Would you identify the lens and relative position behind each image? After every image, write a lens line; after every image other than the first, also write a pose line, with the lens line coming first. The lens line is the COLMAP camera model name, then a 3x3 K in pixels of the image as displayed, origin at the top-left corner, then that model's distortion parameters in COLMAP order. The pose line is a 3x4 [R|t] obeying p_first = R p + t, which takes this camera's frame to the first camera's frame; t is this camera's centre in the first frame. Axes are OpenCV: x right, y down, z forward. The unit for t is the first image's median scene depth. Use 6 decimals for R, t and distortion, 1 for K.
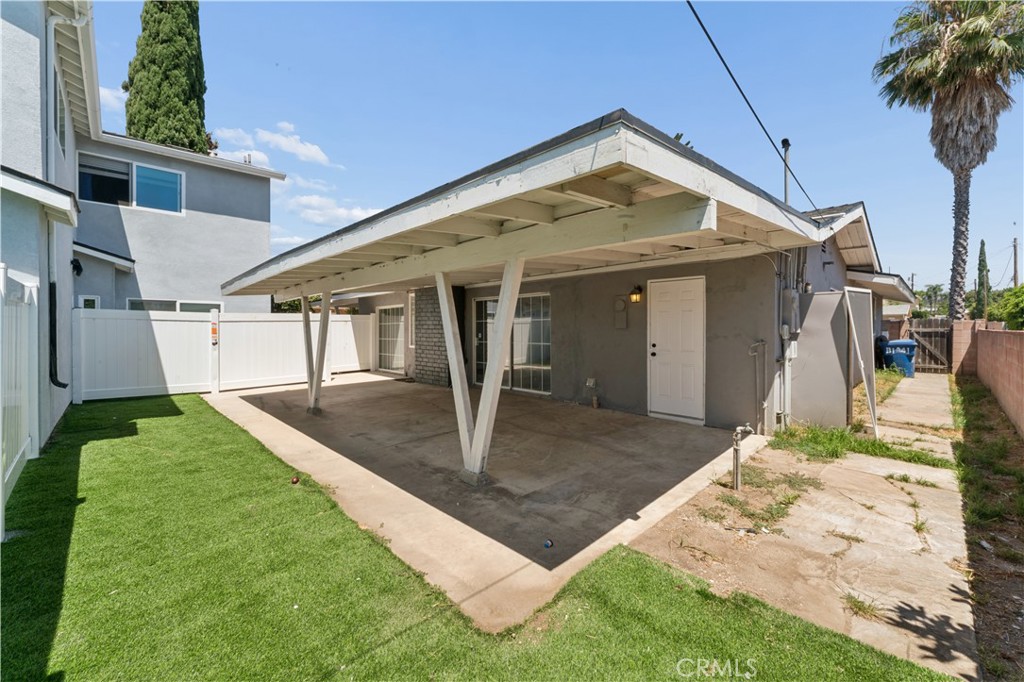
lens RADIAL K [[403.2, 0, 509.3], [0, 403.2, 346.2], [0, 0, 1]] dist [-0.000553, -0.000219]
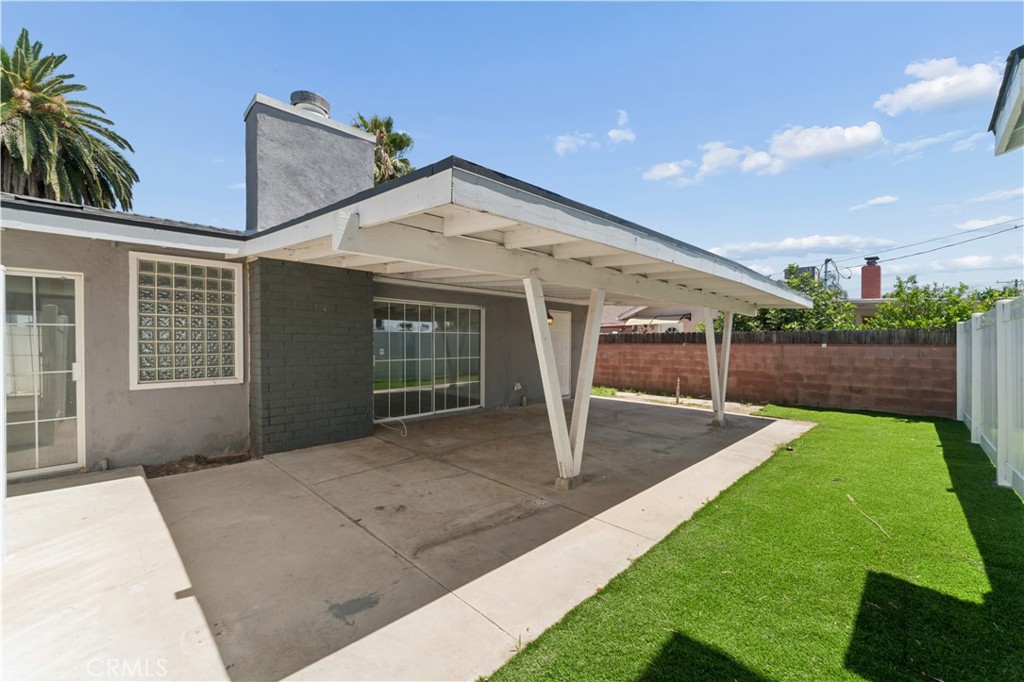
lens RADIAL K [[403.2, 0, 509.3], [0, 403.2, 346.2], [0, 0, 1]] dist [-0.000553, -0.000219]
pose [[-0.003446, -0.011560, 0.999927, -1.006220], [0.039440, 0.999154, 0.011687, -0.046164], [-0.999216, 0.039477, -0.002987, 1.017704]]
